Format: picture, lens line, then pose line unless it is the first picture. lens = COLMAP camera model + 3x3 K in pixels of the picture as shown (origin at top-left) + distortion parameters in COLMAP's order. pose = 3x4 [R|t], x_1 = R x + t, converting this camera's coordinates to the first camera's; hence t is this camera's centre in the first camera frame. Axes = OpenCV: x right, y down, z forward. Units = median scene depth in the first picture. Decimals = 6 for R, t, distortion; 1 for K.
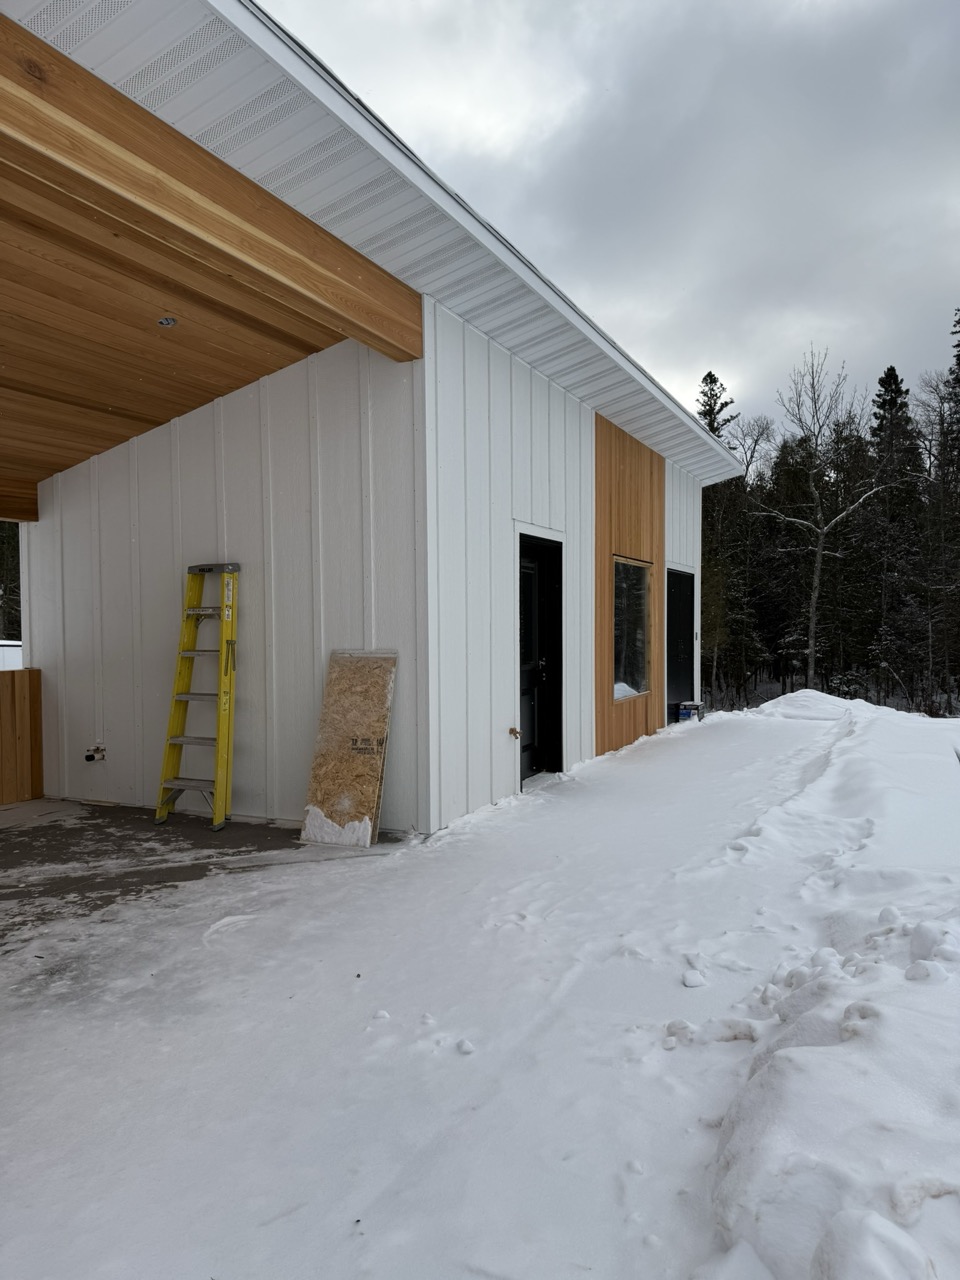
lens RADIAL K [[906.5, 0, 481.3], [0, 906.5, 635.1], [0, 0, 1]] dist [0.012108, -0.027420]
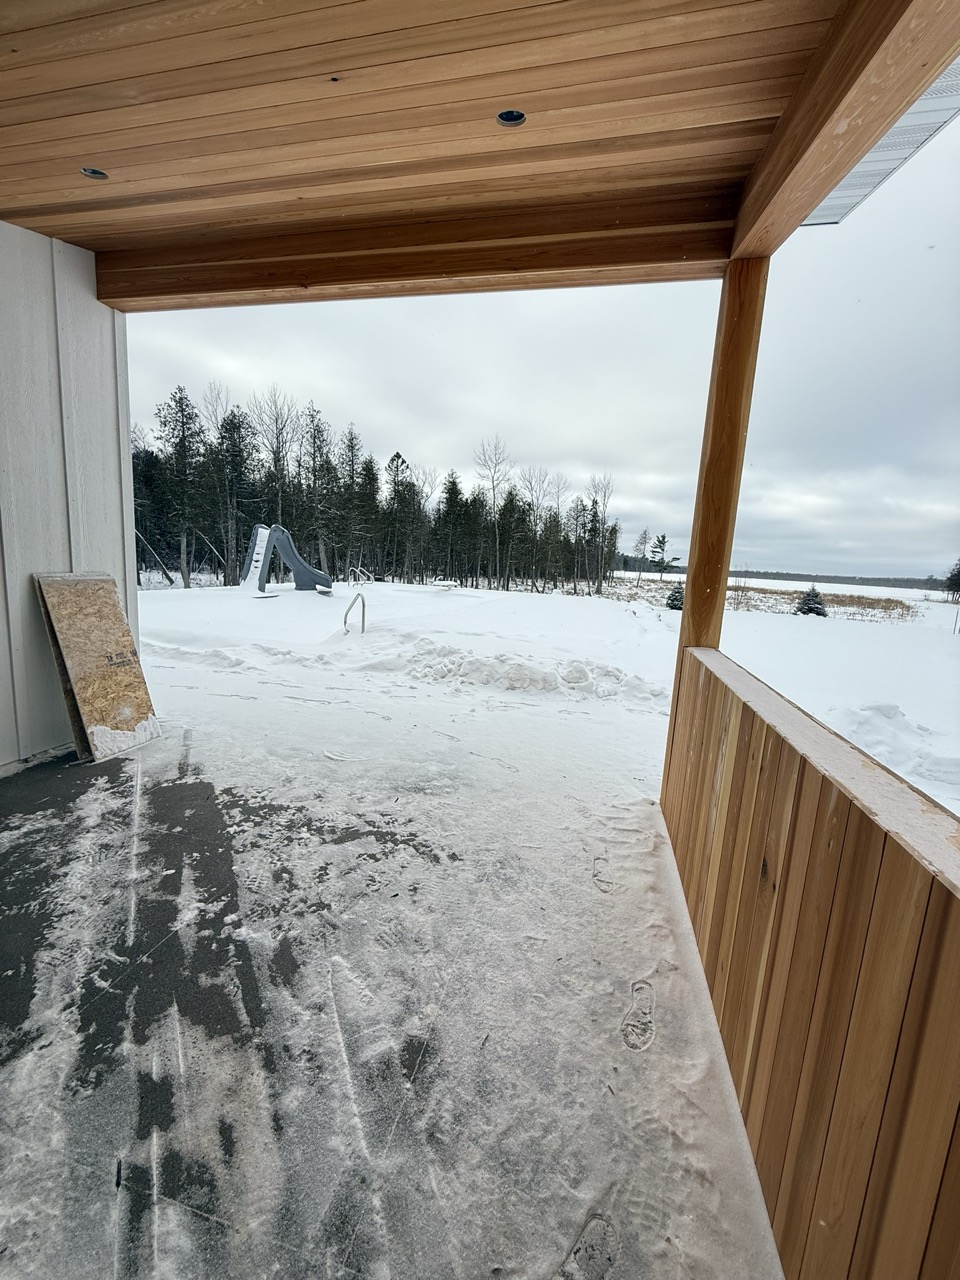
lens RADIAL K [[509.8, 0, 479.8], [0, 509.8, 647.1], [0, 0, 1]] dist [-0.009932, -0.000186]
pose [[-0.226762, -0.154141, 0.961675, -1.006539], [-0.033951, 0.988048, 0.150363, -0.004126], [-0.973358, 0.001446, -0.229285, 0.852887]]
